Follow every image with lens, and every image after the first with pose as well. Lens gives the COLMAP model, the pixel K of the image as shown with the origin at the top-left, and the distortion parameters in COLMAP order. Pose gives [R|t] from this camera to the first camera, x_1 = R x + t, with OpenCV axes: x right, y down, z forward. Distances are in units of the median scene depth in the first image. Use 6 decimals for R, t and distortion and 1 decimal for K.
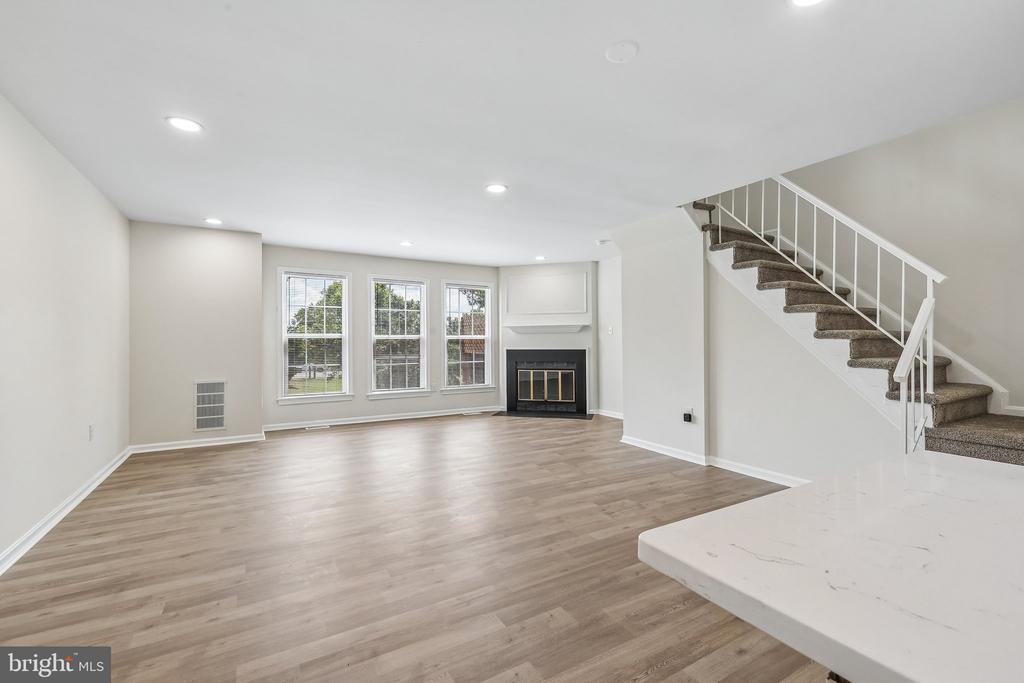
lens RADIAL K [[450.5, 0, 511.7], [0, 450.5, 345.6], [0, 0, 1]] dist [0.009015, -0.002593]
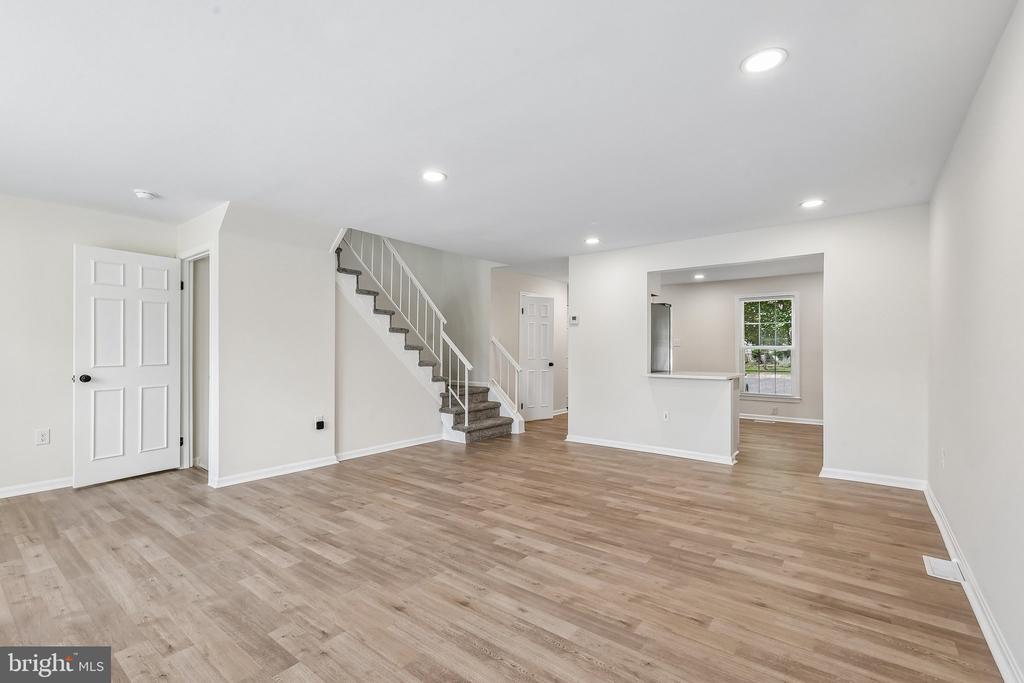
lens RADIAL K [[450.5, 0, 515.5], [0, 450.5, 341.5], [0, 0, 1]] dist [0.009015, -0.002593]
pose [[-0.378396, 0.018892, 0.925451, -0.756874], [0.013078, 0.999801, -0.015062, -0.013310], [-0.925551, 0.006404, -0.378568, 0.983975]]
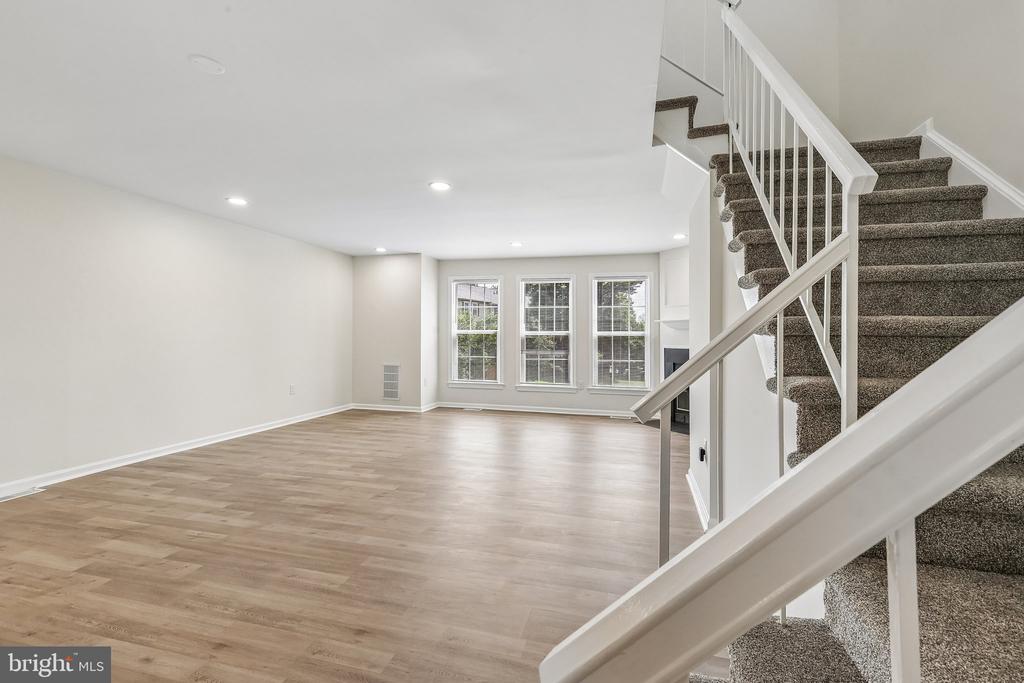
lens RADIAL K [[450.5, 0, 514.8], [0, 450.5, 339.7], [0, 0, 1]] dist [0.009015, -0.002593]
pose [[0.702762, 0.011296, -0.711335, 0.670170], [-0.017382, 0.999848, -0.001295, -0.002172], [0.711213, 0.013274, 0.702851, 0.340828]]
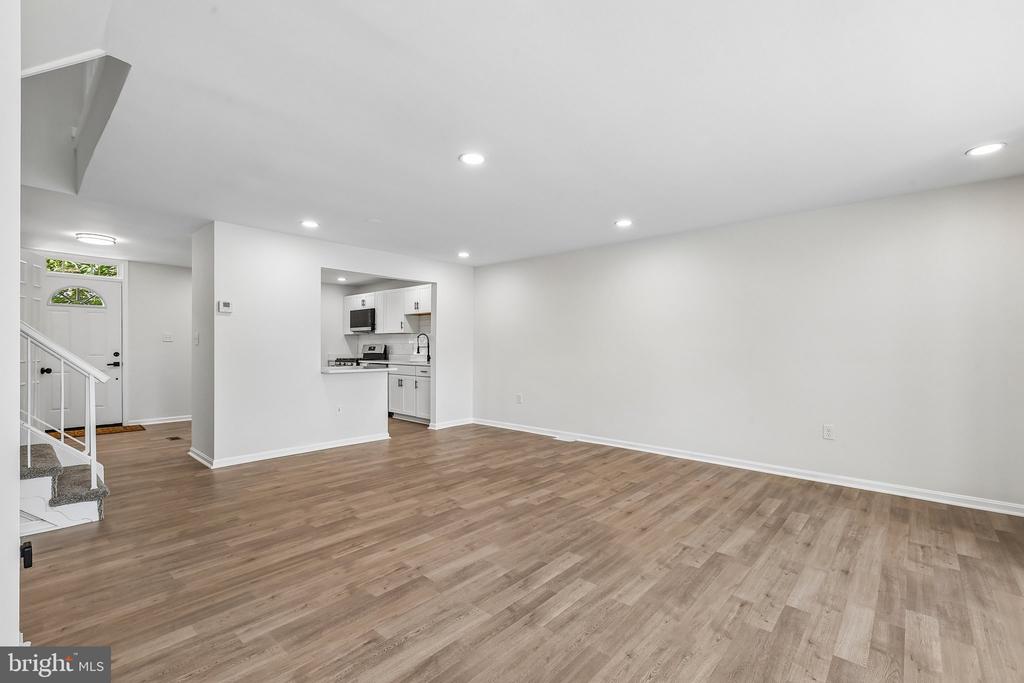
lens RADIAL K [[450.5, 0, 510.5], [0, 450.5, 345.9], [0, 0, 1]] dist [0.009015, -0.002593]
pose [[-0.952797, -0.002009, -0.303603, 0.123100], [-0.005572, 0.999925, 0.010869, -0.021847], [0.303558, 0.012048, -0.952737, 1.494700]]
